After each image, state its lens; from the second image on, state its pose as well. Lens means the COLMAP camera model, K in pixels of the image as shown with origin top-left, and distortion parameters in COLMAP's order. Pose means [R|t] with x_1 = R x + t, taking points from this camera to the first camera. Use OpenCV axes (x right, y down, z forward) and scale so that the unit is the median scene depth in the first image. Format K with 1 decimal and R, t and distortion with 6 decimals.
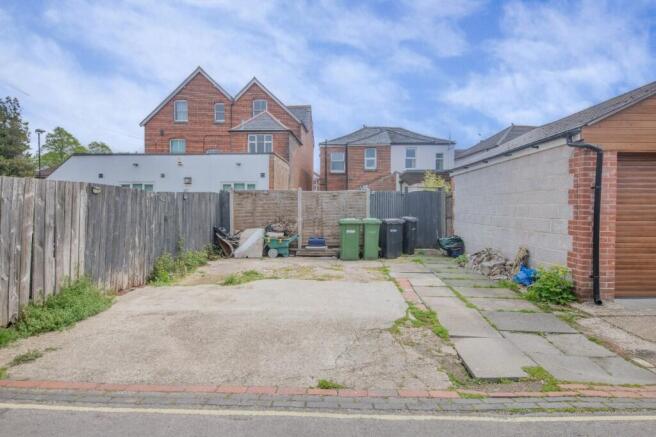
lens RADIAL K [[354.4, 0, 329.6], [0, 354.4, 219.4], [0, 0, 1]] dist [-0.000337, -0.002508]
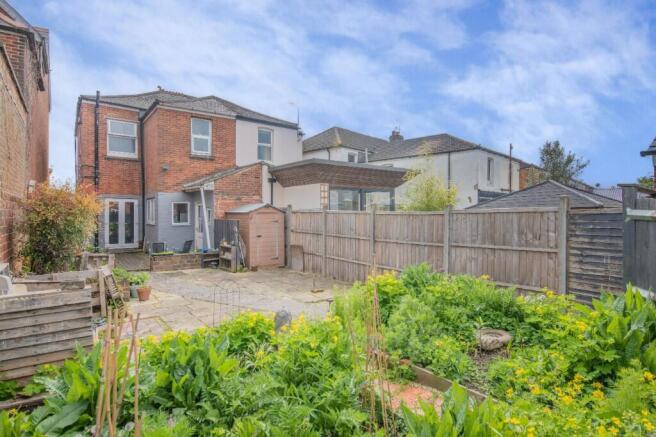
lens RADIAL K [[354.4, 0, 329.3], [0, 354.4, 215.7], [0, 0, 1]] dist [-0.000337, -0.002508]
pose [[0.764341, -0.003932, 0.644800, -0.097515], [0.014686, 0.999828, -0.011311, -0.033655], [-0.644645, 0.018115, 0.764268, 0.427125]]
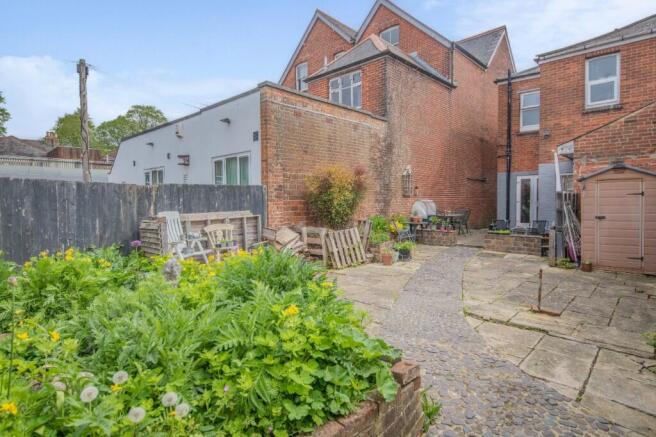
lens RADIAL K [[354.4, 0, 321.6], [0, 354.4, 212.6], [0, 0, 1]] dist [-0.000337, -0.002508]
pose [[0.760924, 0.018946, -0.648565, 0.137285], [-0.011828, 0.999813, 0.015329, -0.019768], [0.648734, -0.003993, 0.761005, 0.471260]]
